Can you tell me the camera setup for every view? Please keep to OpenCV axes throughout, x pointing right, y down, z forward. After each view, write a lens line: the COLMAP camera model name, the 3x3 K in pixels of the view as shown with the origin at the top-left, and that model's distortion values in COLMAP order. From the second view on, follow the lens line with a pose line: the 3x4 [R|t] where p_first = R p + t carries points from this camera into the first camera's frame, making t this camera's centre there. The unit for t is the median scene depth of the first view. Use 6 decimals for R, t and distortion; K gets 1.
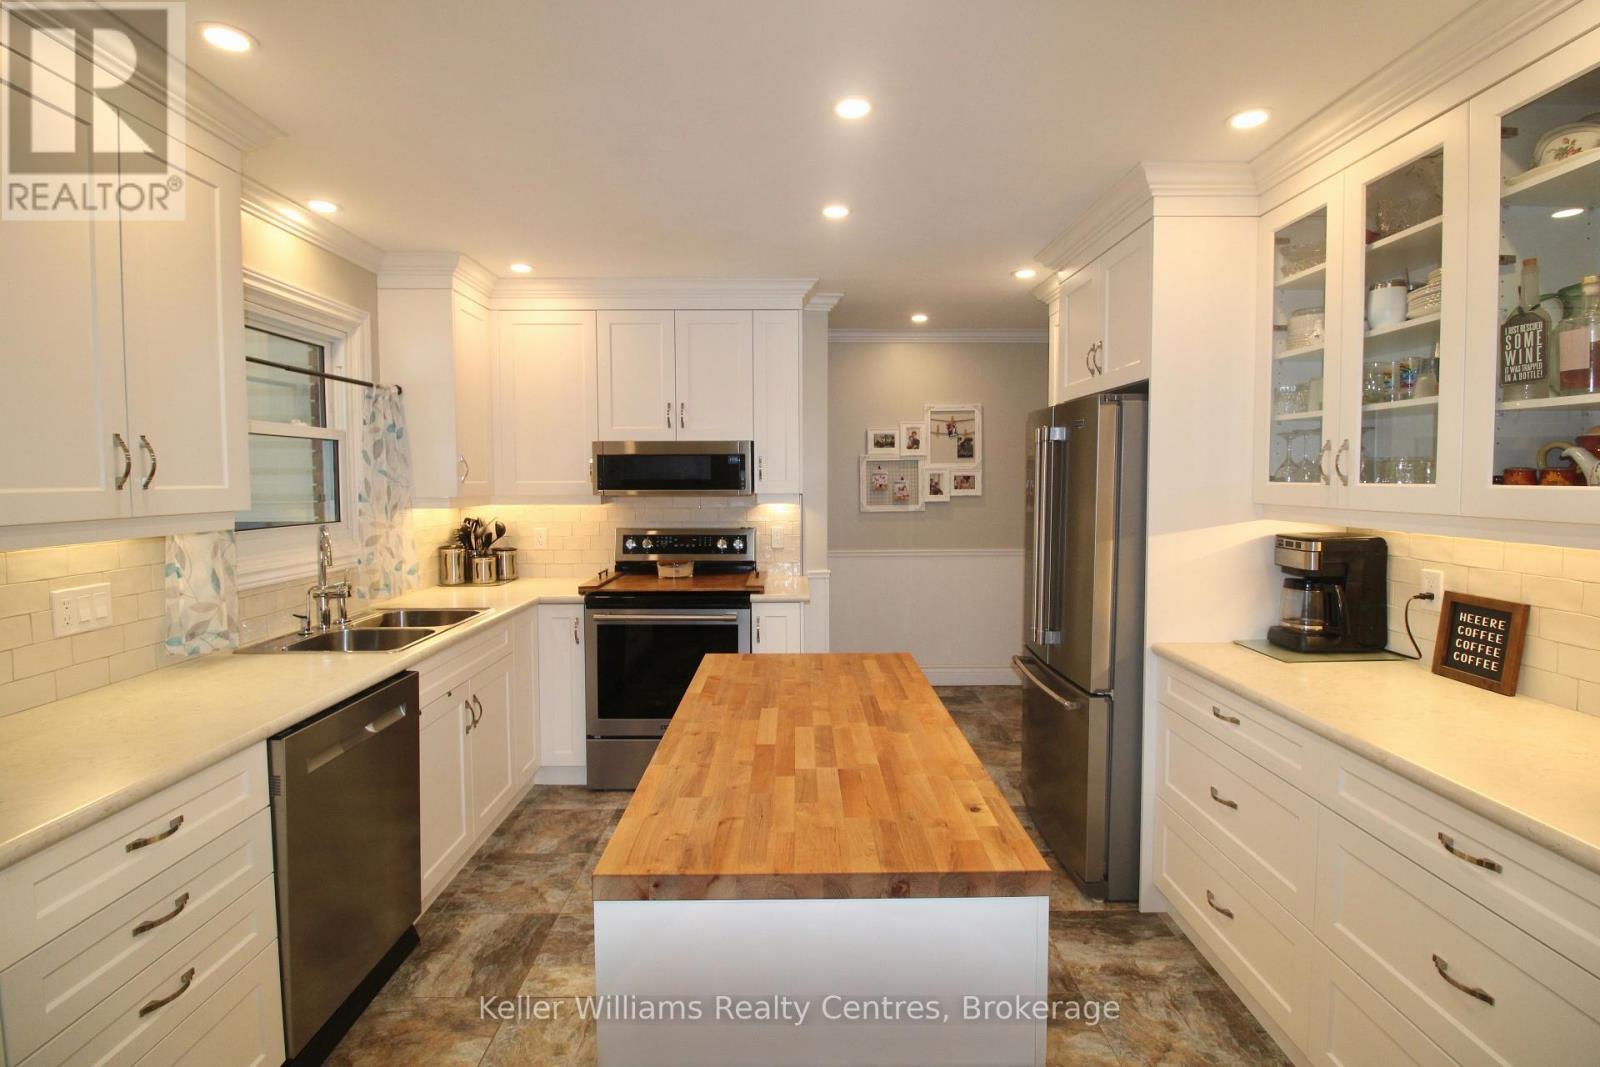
lens RADIAL K [[740.8, 0, 804.1], [0, 740.8, 516.3], [0, 0, 1]] dist [-0.011143, -0.004750]
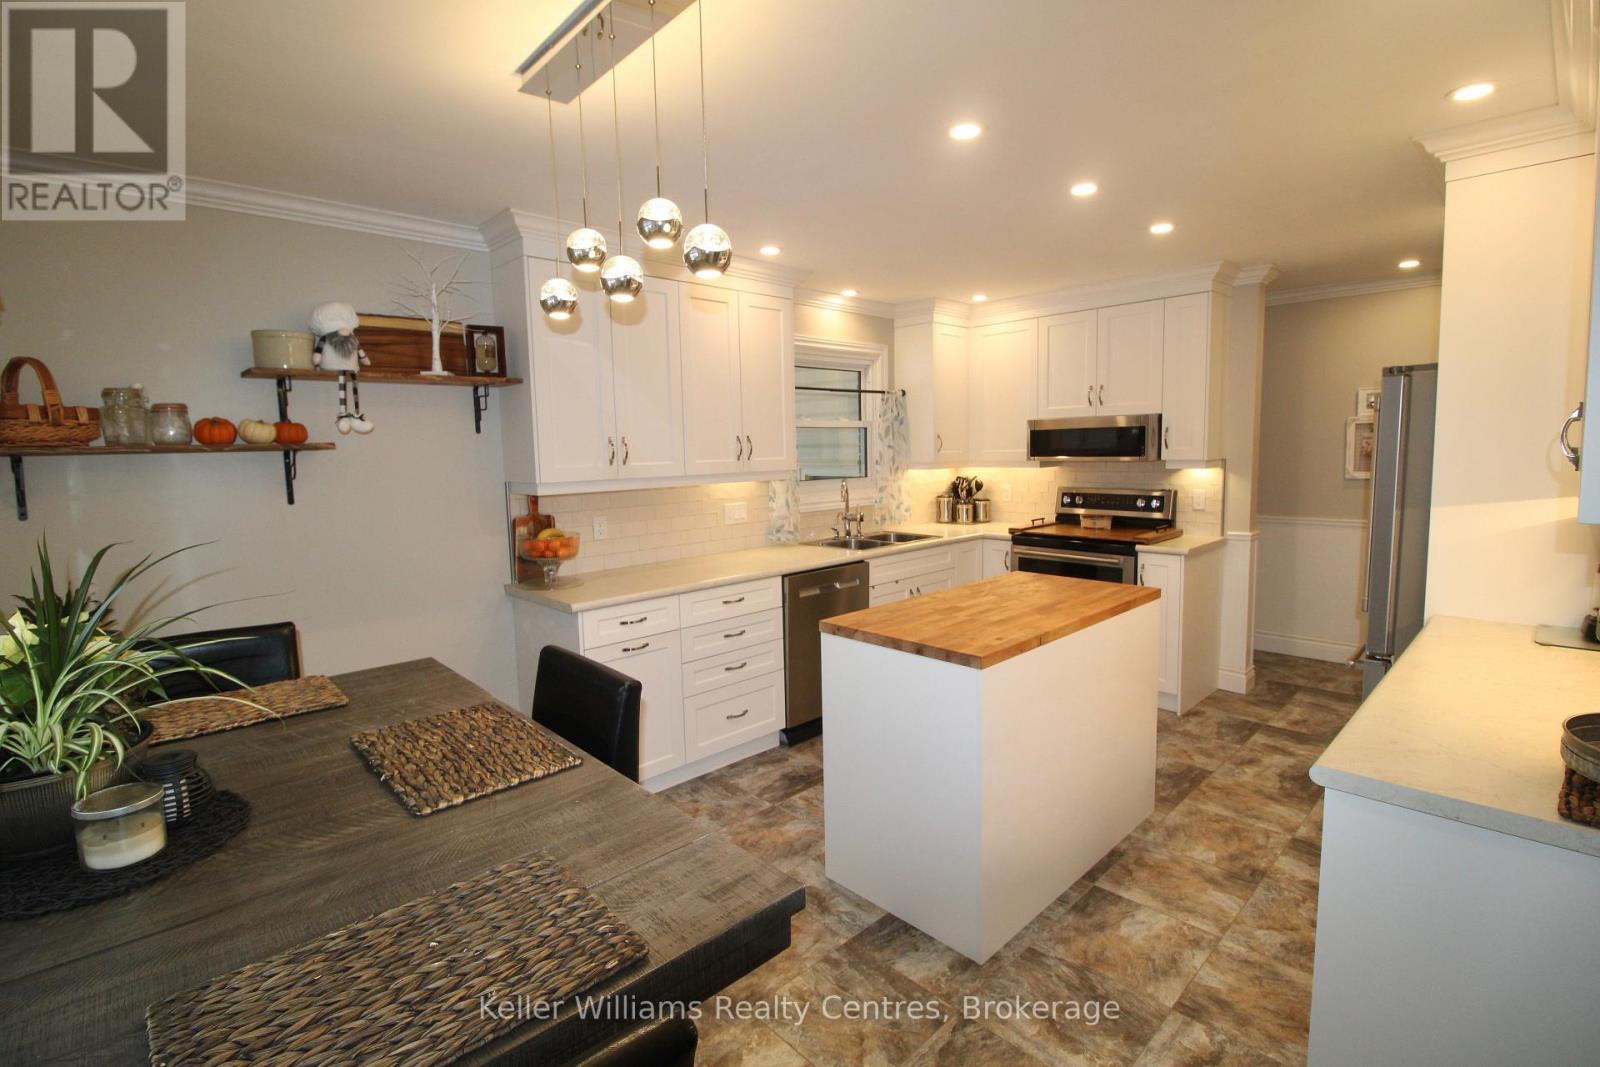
lens RADIAL K [[740.8, 0, 798.0], [0, 740.8, 532.5], [0, 0, 1]] dist [-0.011143, -0.004750]
pose [[0.673639, 0.073698, -0.735377, 0.441969], [-0.018295, 0.996374, 0.083096, -0.003467], [0.738834, -0.042523, 0.672544, -0.212510]]
